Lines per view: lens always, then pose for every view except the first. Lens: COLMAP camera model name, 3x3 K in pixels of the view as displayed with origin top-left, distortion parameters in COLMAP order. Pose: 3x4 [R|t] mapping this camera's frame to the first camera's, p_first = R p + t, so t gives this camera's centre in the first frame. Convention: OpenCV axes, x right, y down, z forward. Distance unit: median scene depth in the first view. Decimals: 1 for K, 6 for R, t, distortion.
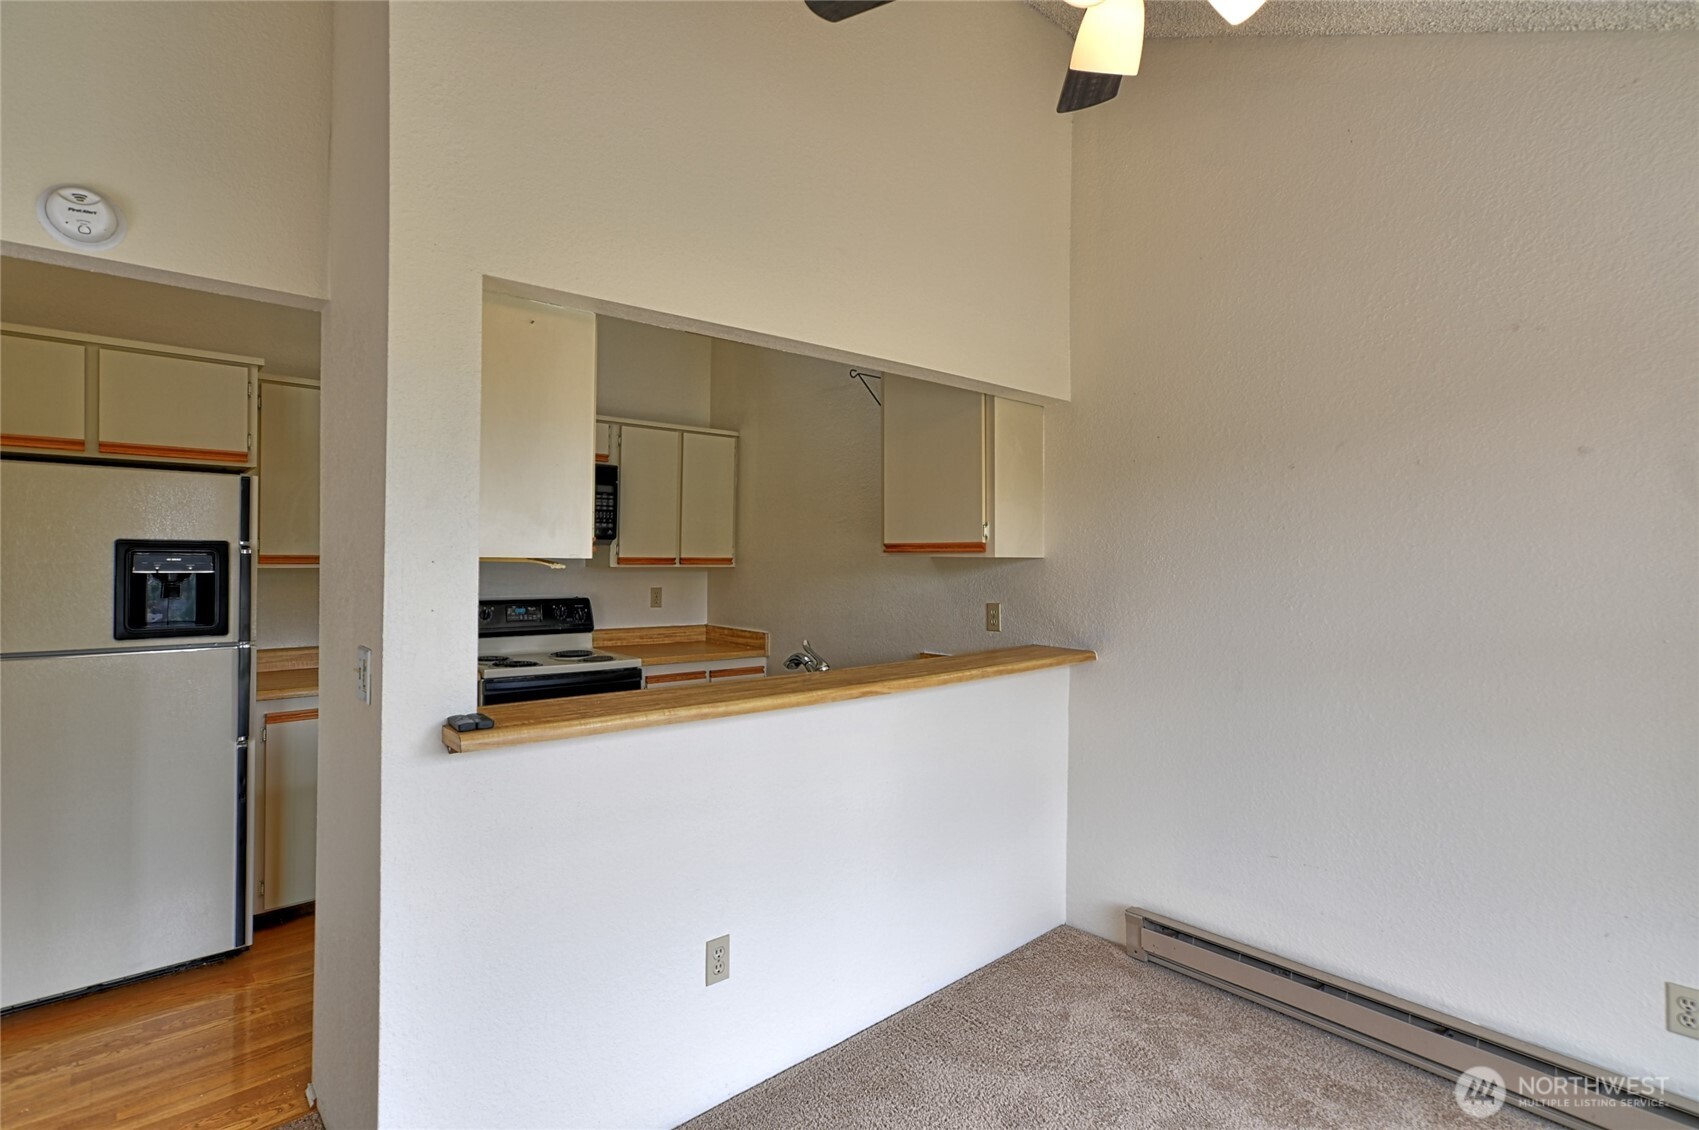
lens RADIAL K [[825.8, 0, 847.9], [0, 825.8, 558.5], [0, 0, 1]] dist [-0.059188, 0.036915]
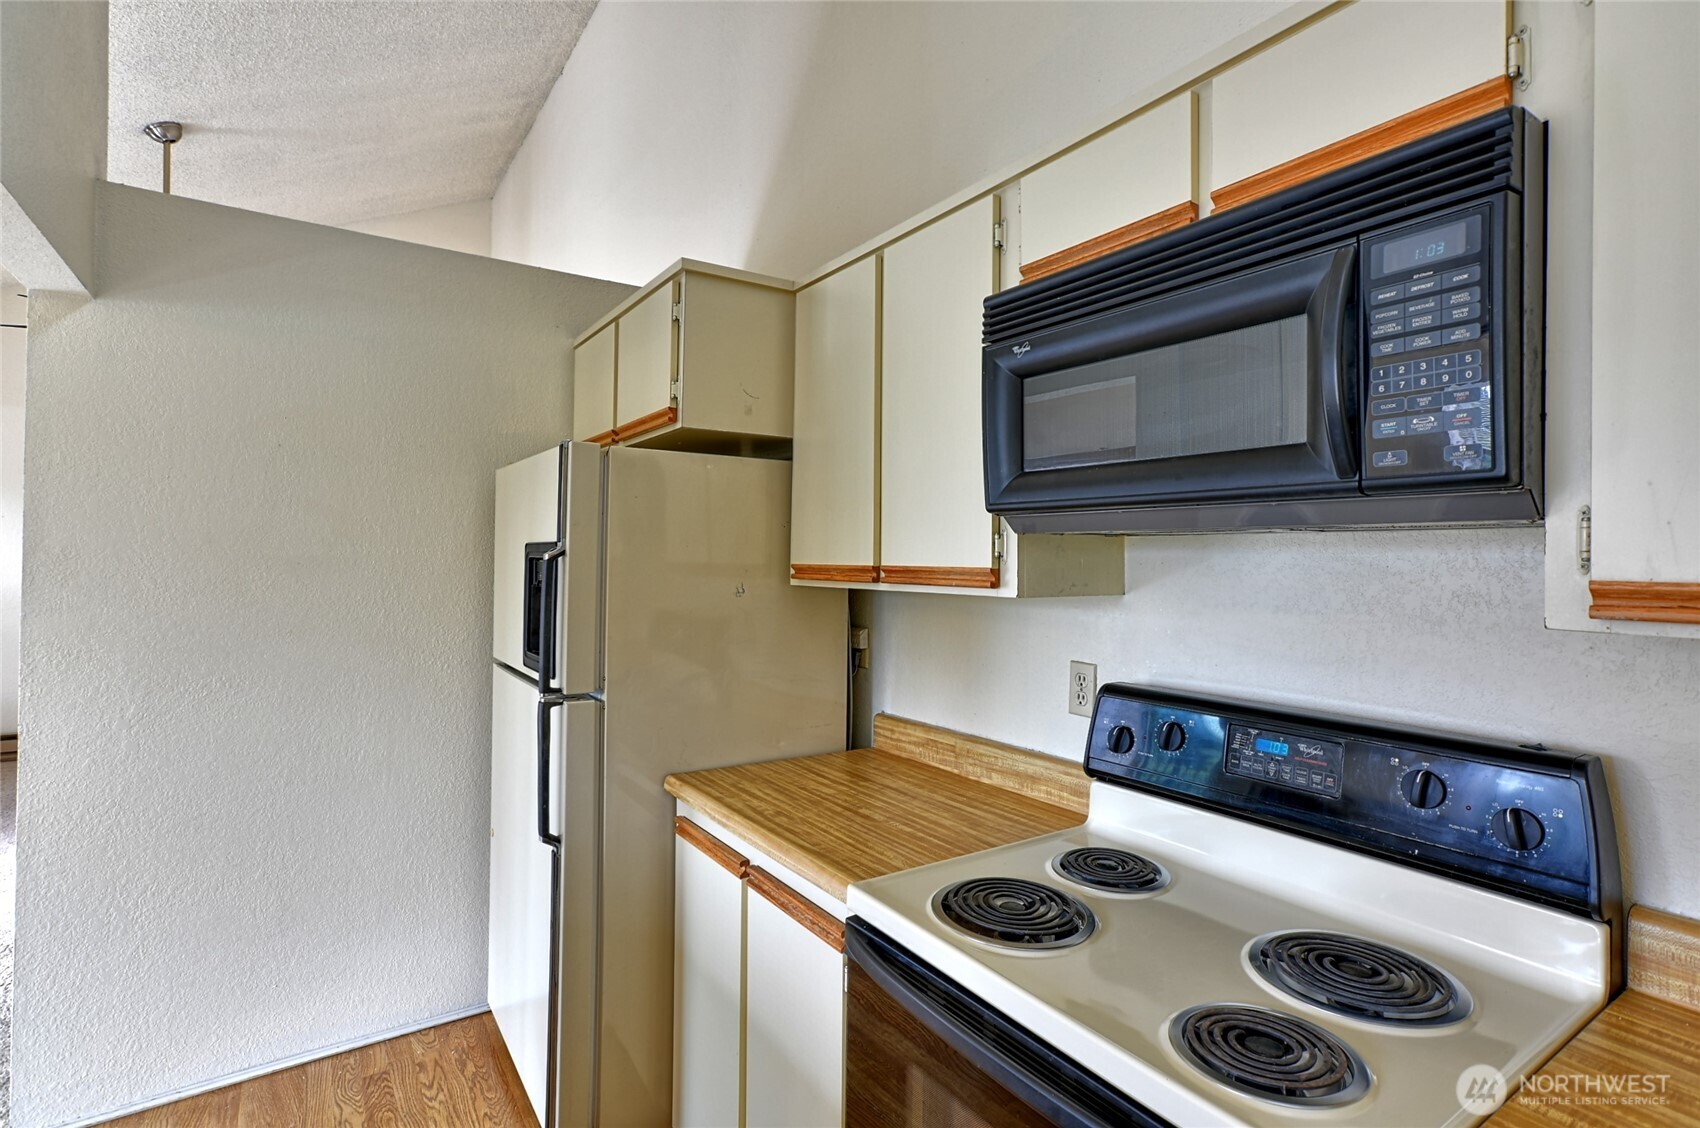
lens RADIAL K [[826.3, 0, 848.4], [0, 826.3, 557.5], [0, 0, 1]] dist [-0.059188, 0.036915]
pose [[-0.110657, -0.009197, -0.993816, -0.073098], [-0.012865, 0.999887, -0.007821, -0.003480], [0.993775, 0.011920, -0.110763, 0.824409]]
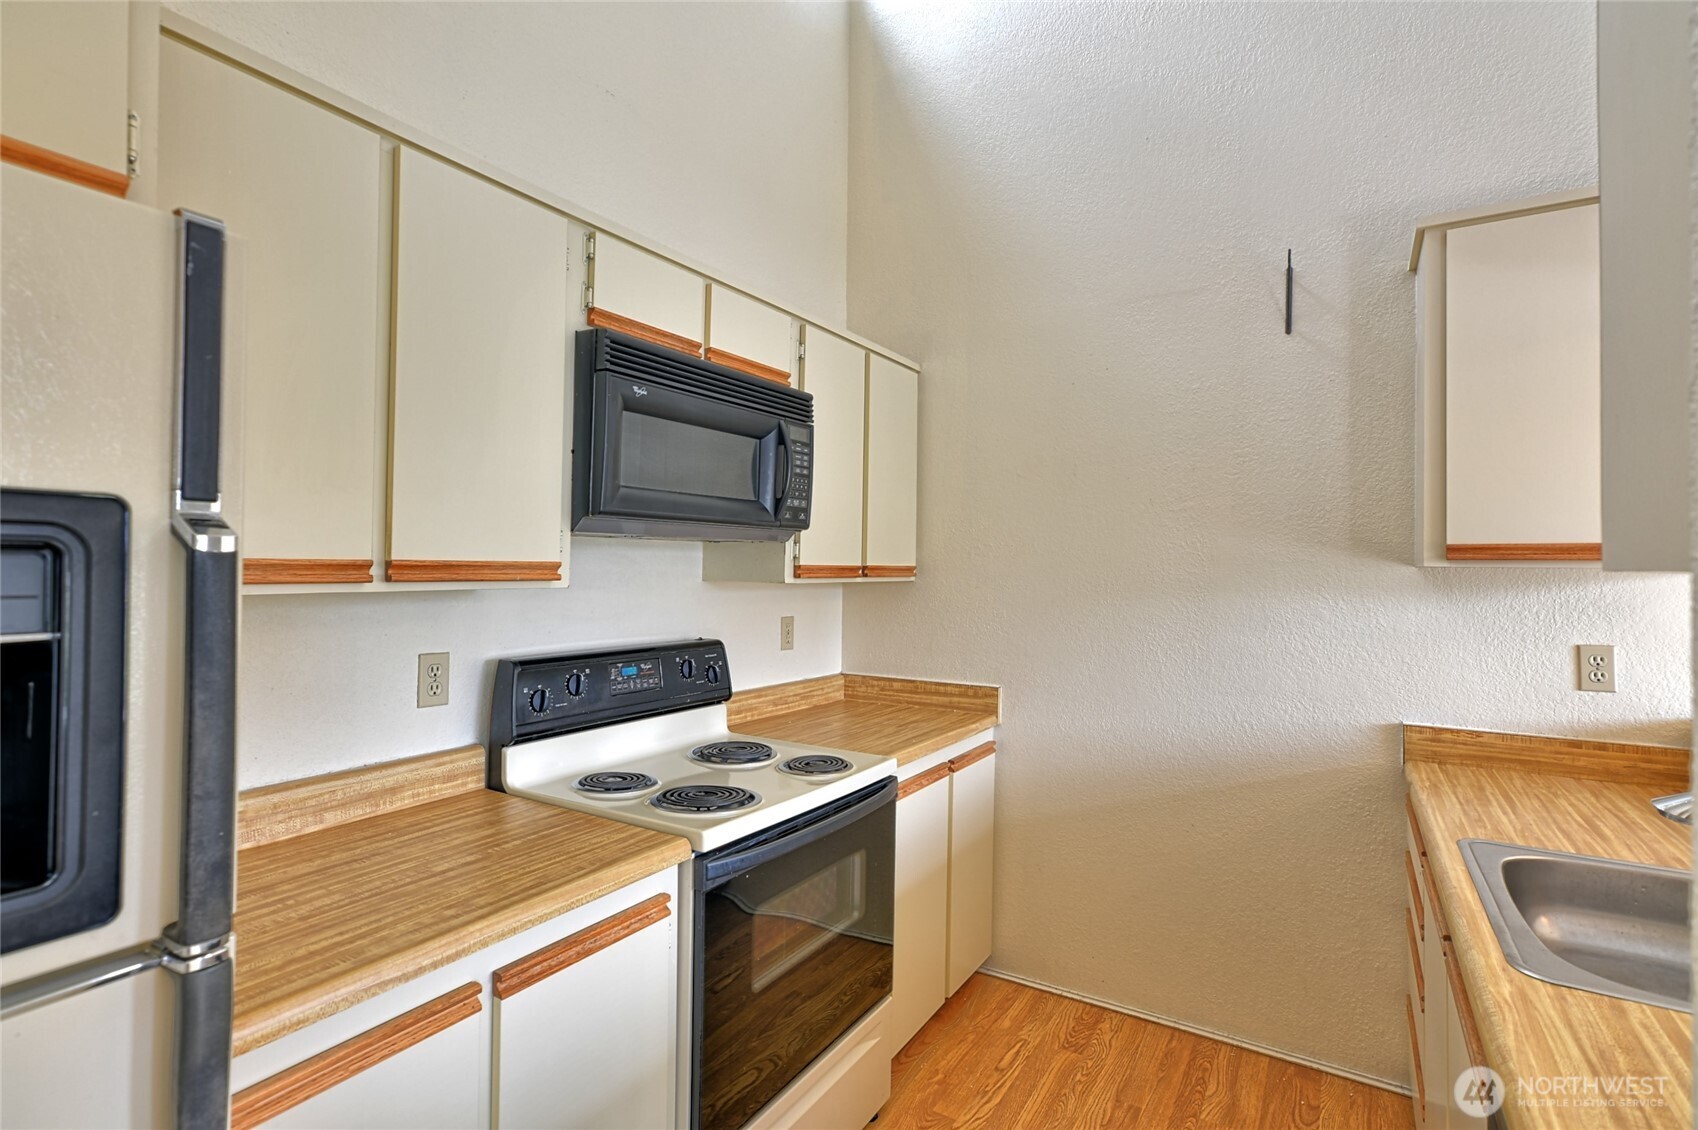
lens RADIAL K [[825.3, 0, 847.4], [0, 825.3, 558.5], [0, 0, 1]] dist [-0.059188, 0.036915]
pose [[0.949080, 0.005660, 0.314984, -0.407409], [-0.003421, 0.999965, -0.007661, -0.001581], [-0.315016, 0.006193, 0.949066, 0.457265]]
